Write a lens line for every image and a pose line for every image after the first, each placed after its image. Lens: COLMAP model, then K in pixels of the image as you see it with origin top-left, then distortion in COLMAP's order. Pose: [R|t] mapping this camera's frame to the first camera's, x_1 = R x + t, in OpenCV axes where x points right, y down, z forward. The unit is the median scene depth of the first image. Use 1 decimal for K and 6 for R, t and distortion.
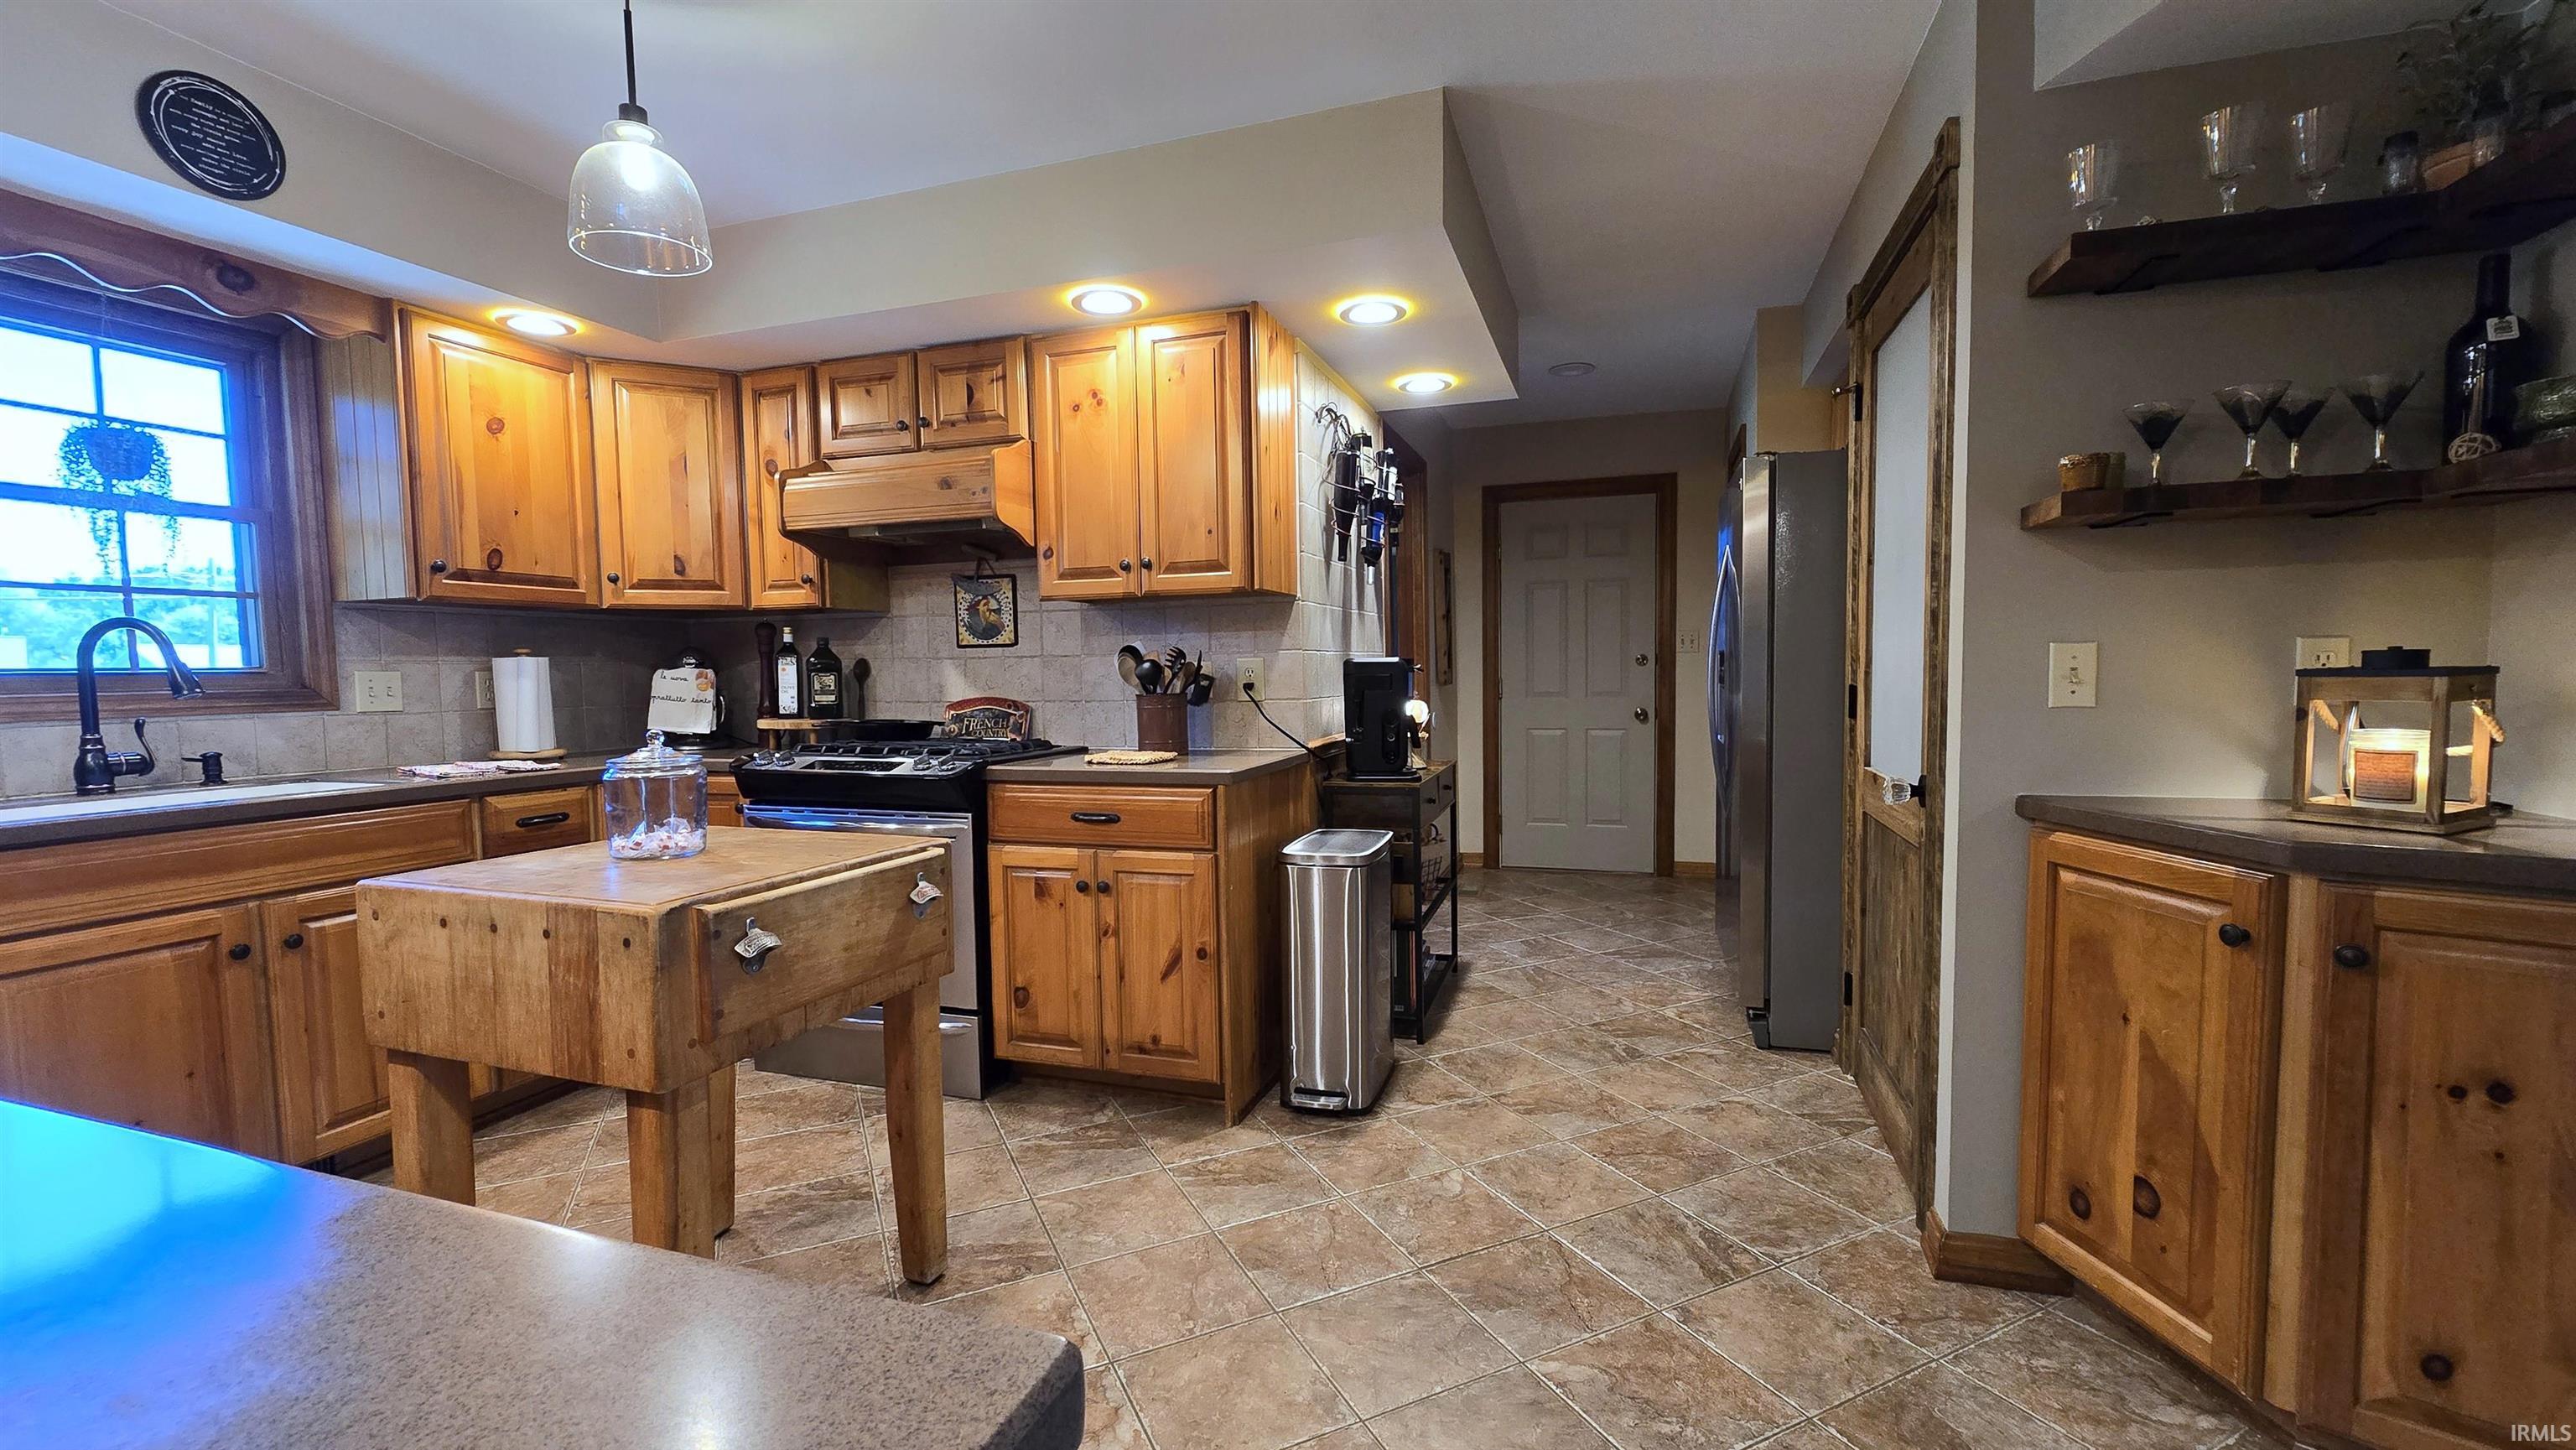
lens RADIAL K [[1056.2, 0, 1285.9], [0, 1056.2, 742.0], [0, 0, 1]] dist [-0.003691, -0.000584]
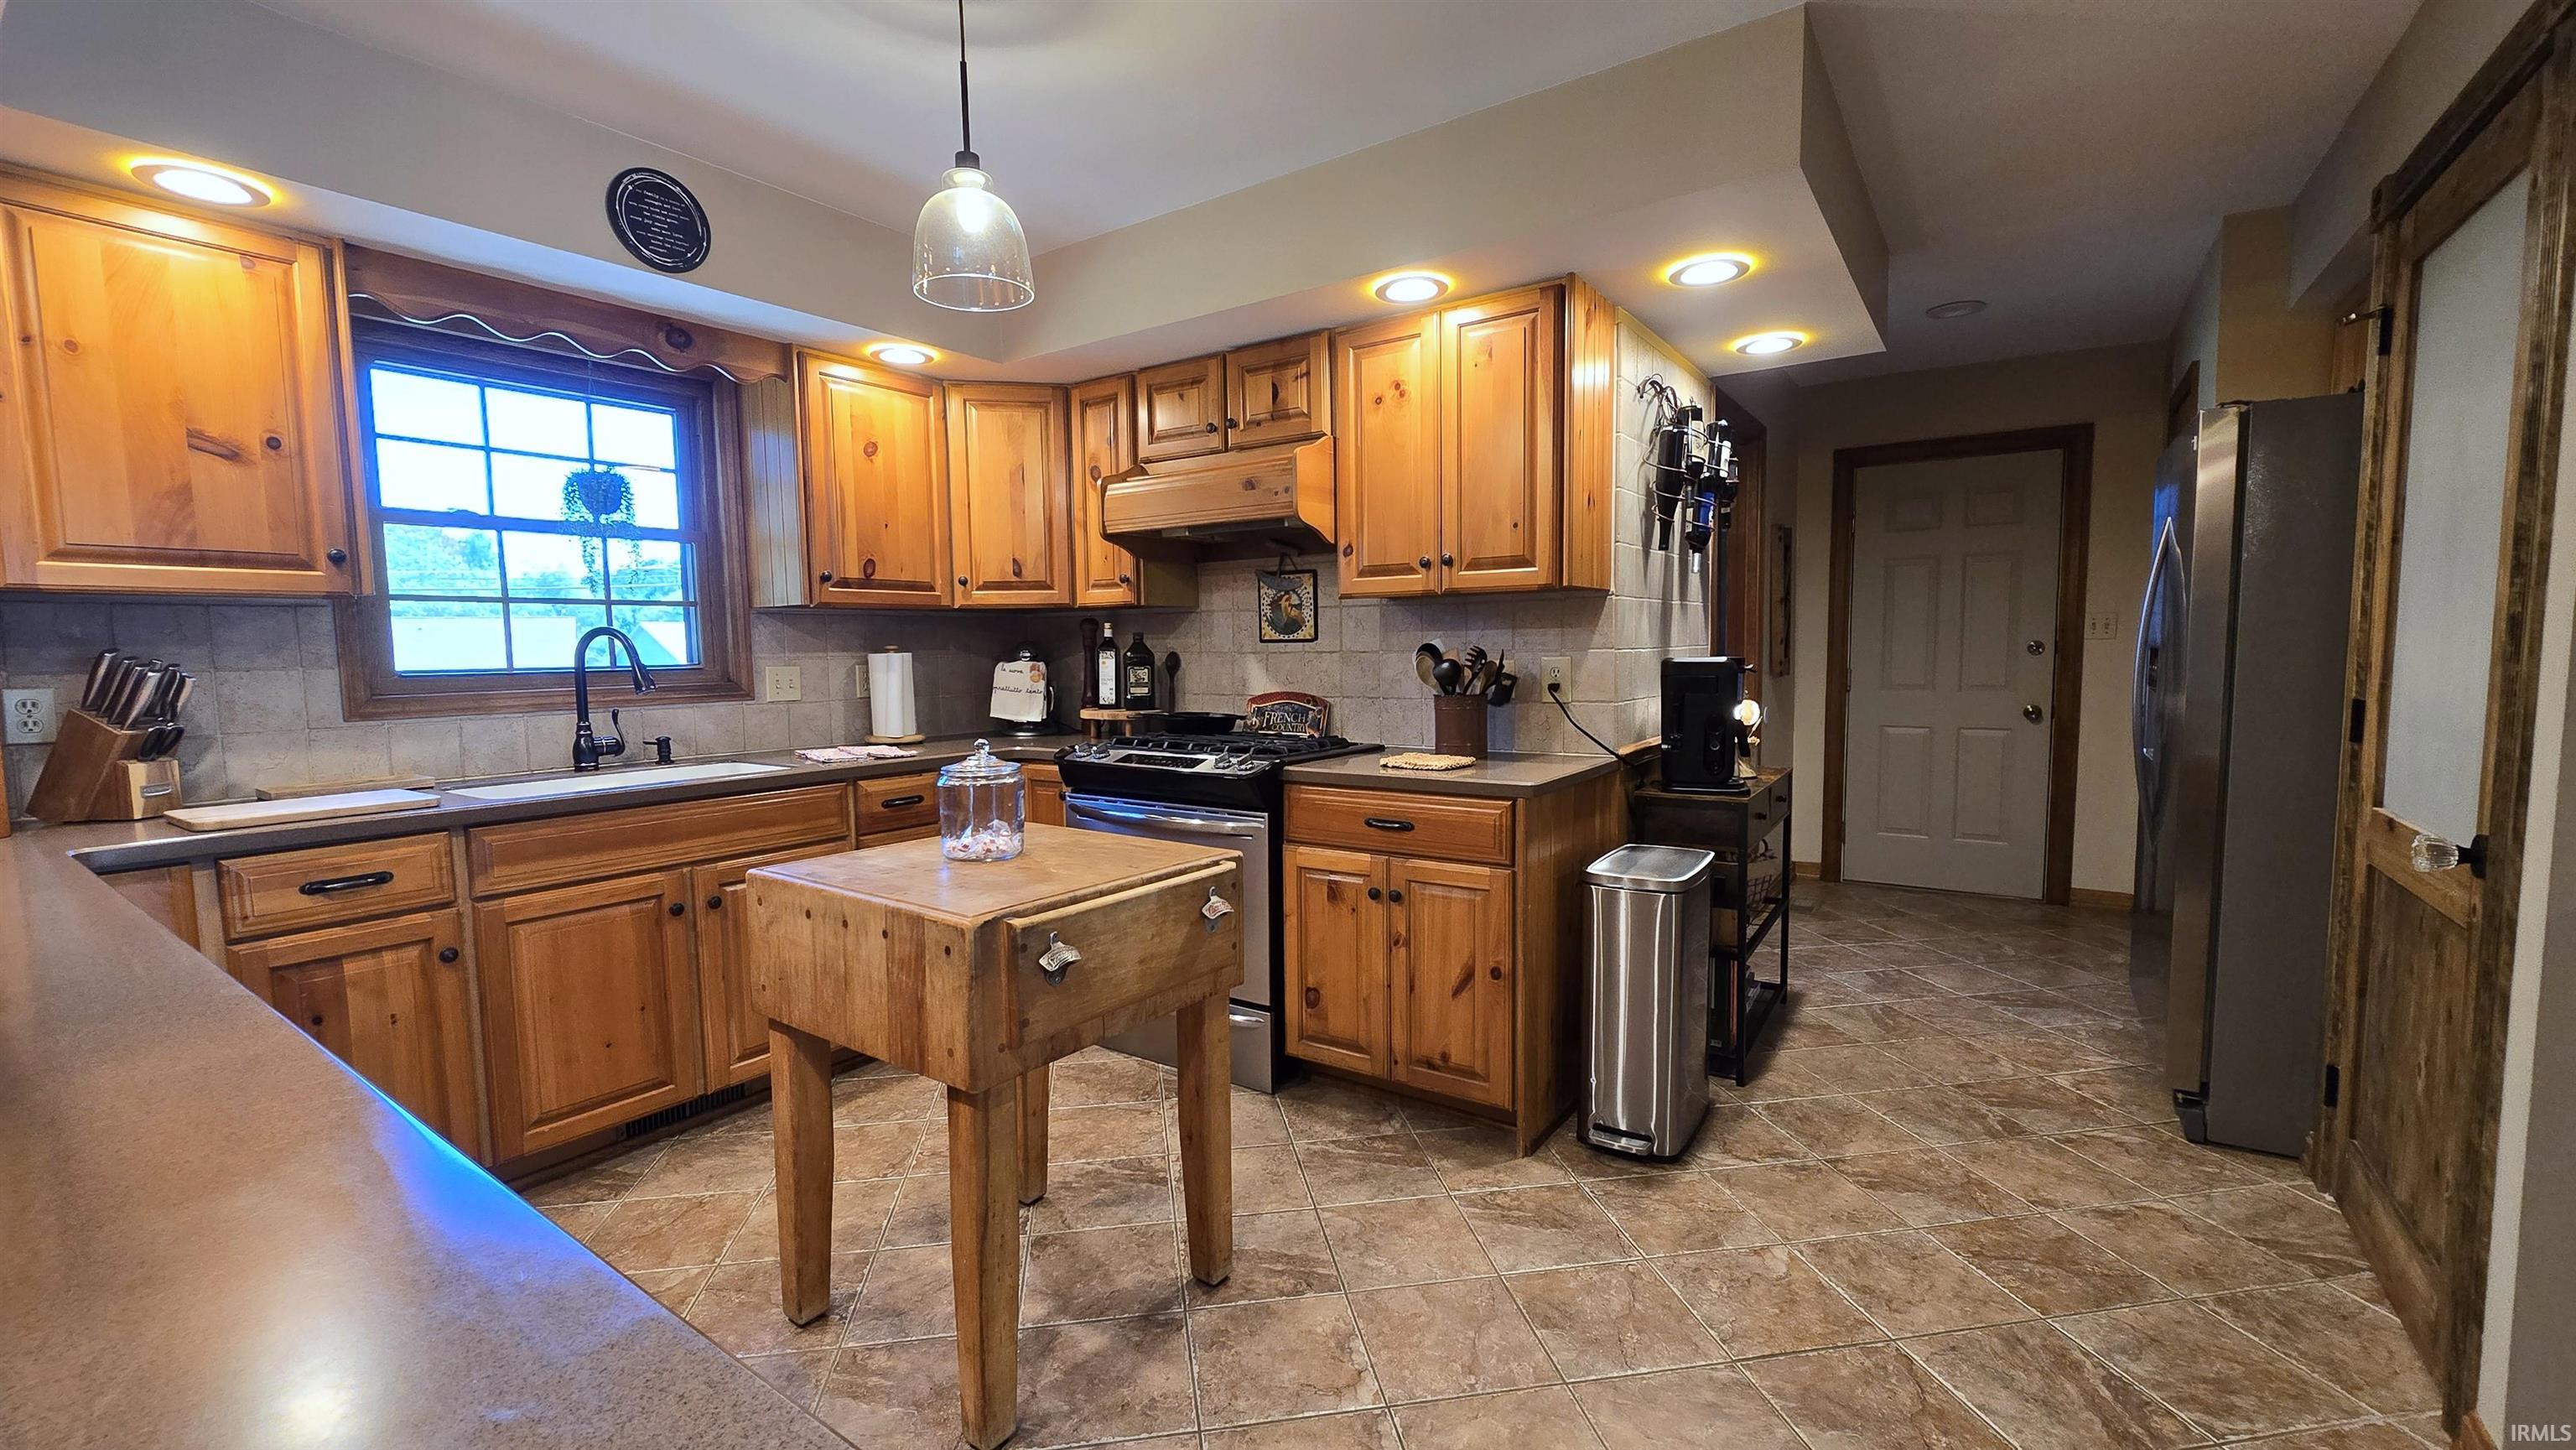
lens RADIAL K [[1056.2, 0, 1283.6], [0, 1056.2, 740.5], [0, 0, 1]] dist [-0.003691, -0.000584]
pose [[0.959165, 0.026501, -0.281603, -0.000782], [-0.019254, 0.999409, 0.028472, -0.031696], [0.282192, -0.021887, 0.959108, 0.038552]]
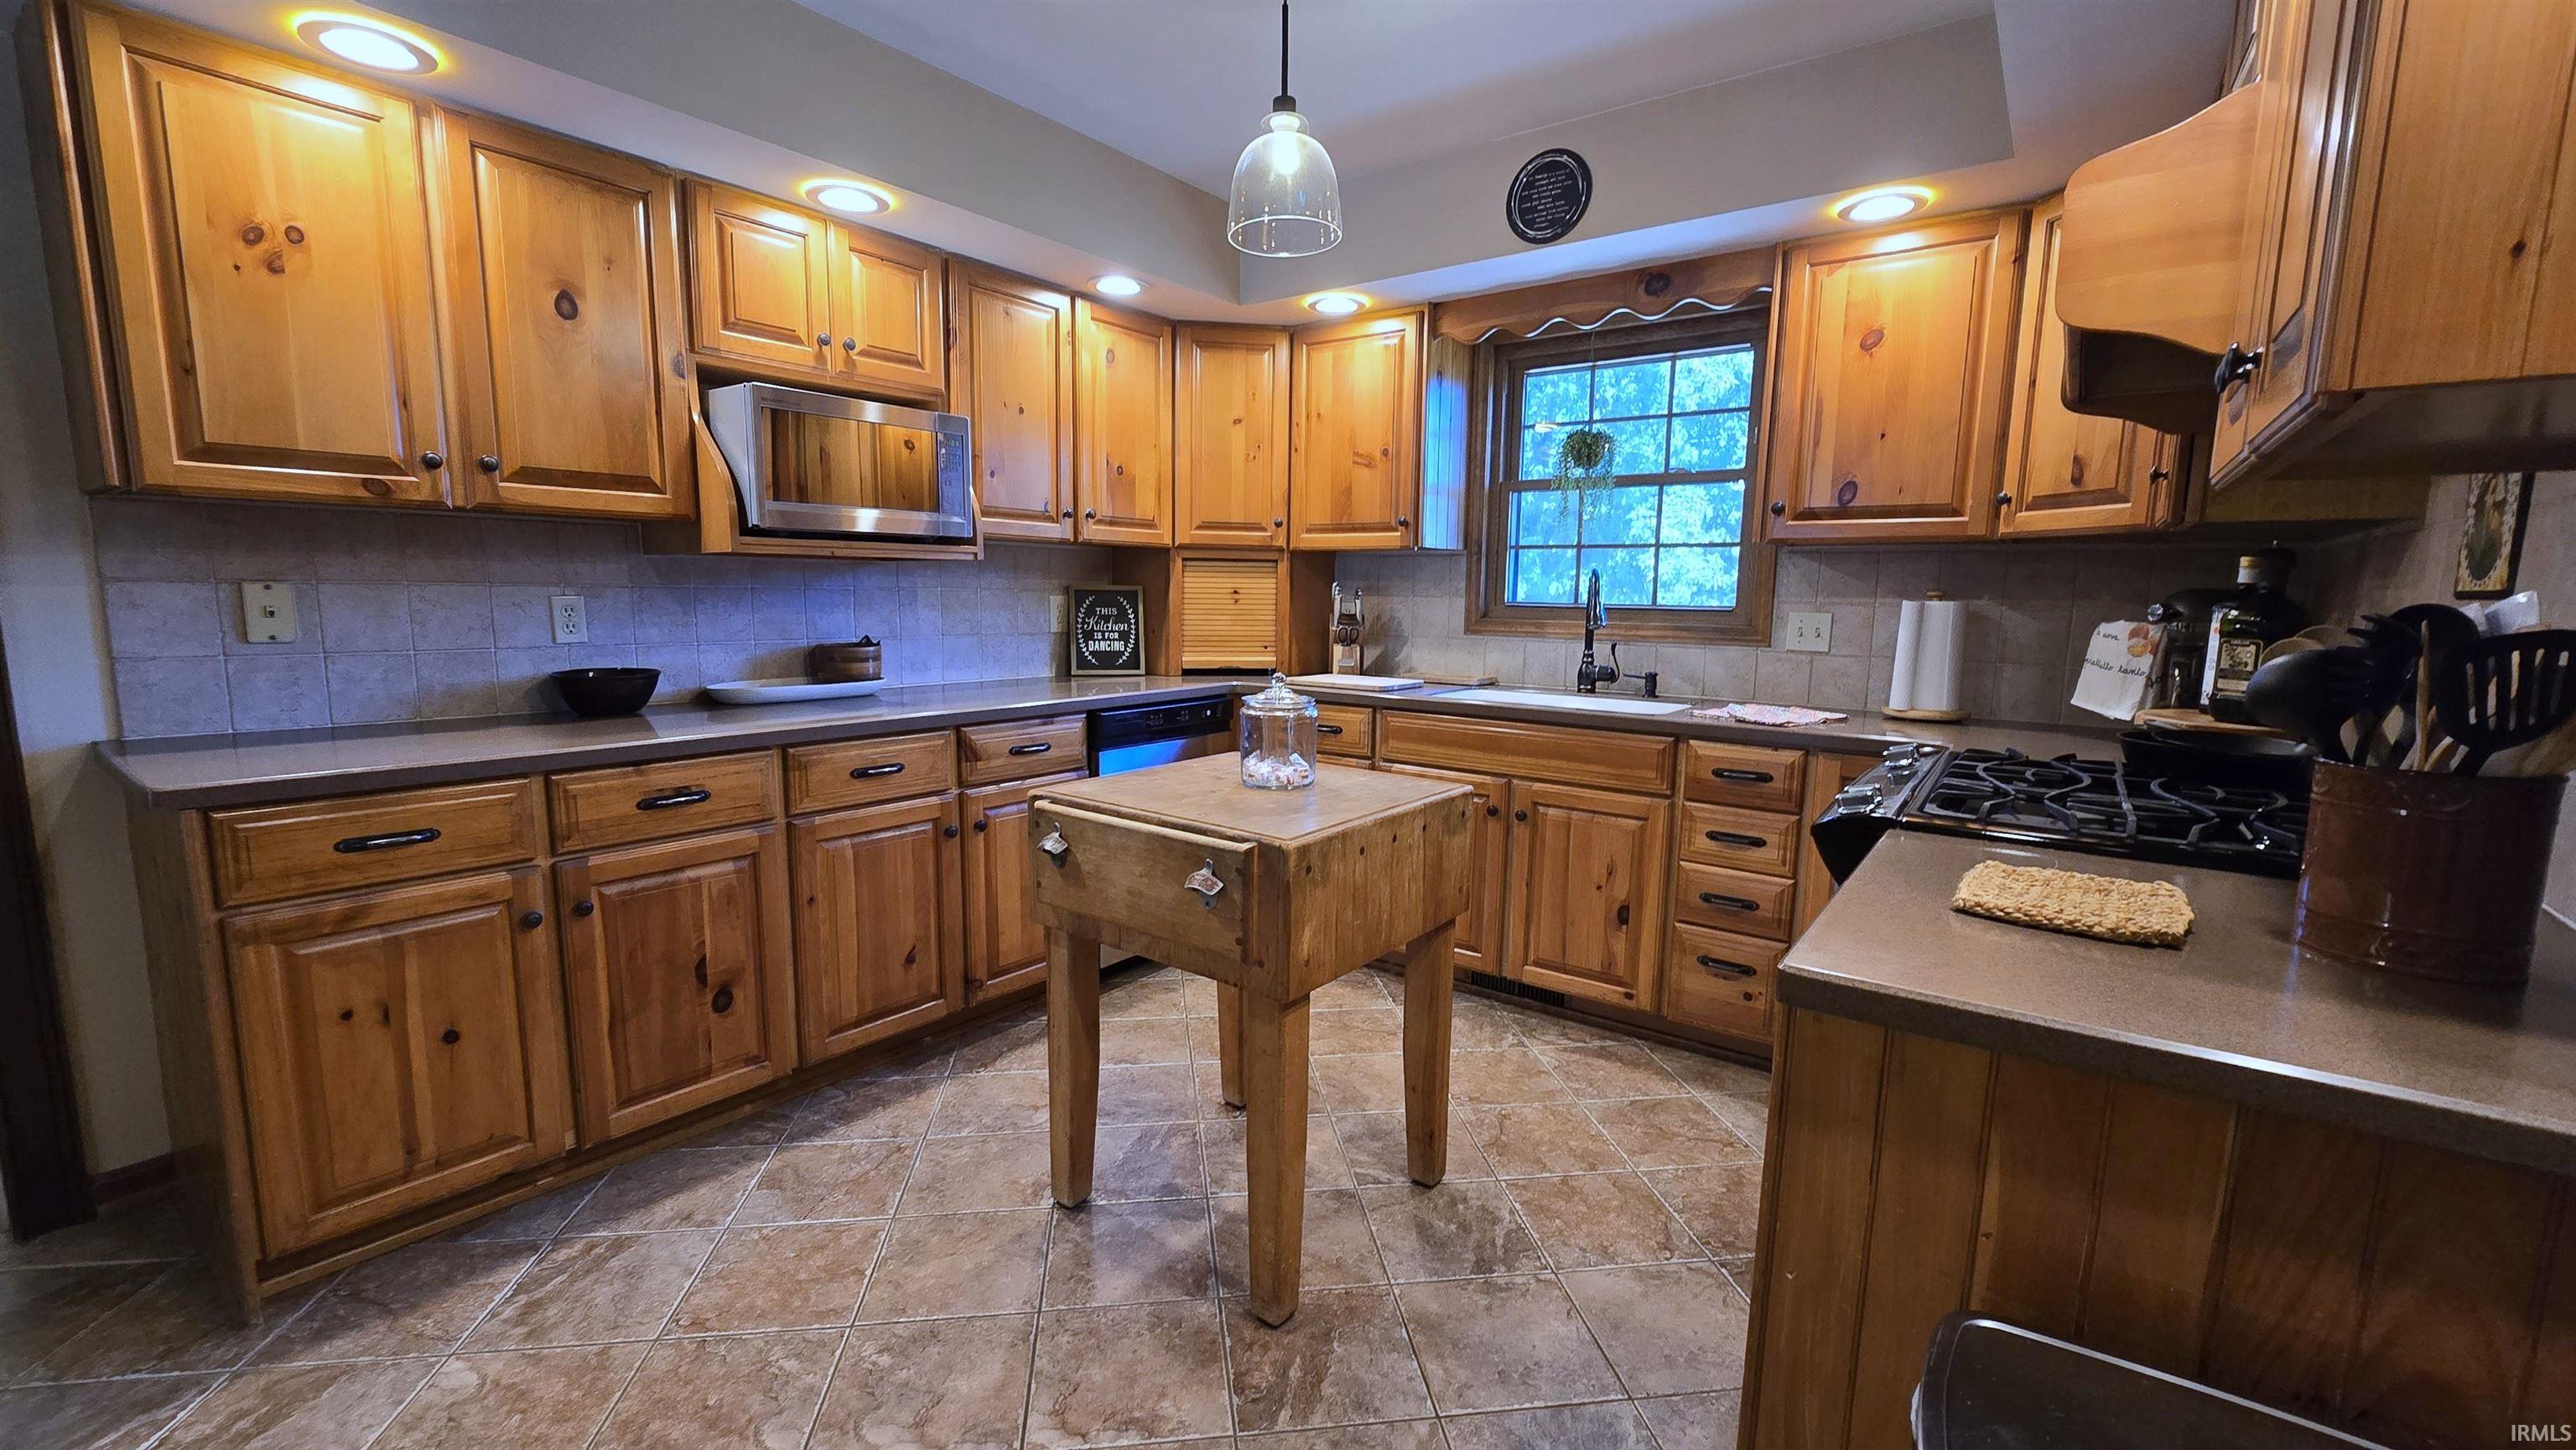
lens RADIAL K [[1056.2, 0, 1289.6], [0, 1056.2, 742.2], [0, 0, 1]] dist [-0.003691, -0.000584]
pose [[-0.309608, 0.145335, -0.939692, 0.314197], [-0.076173, 0.981283, 0.176865, -0.093770], [0.947808, 0.126338, -0.292743, 0.905574]]
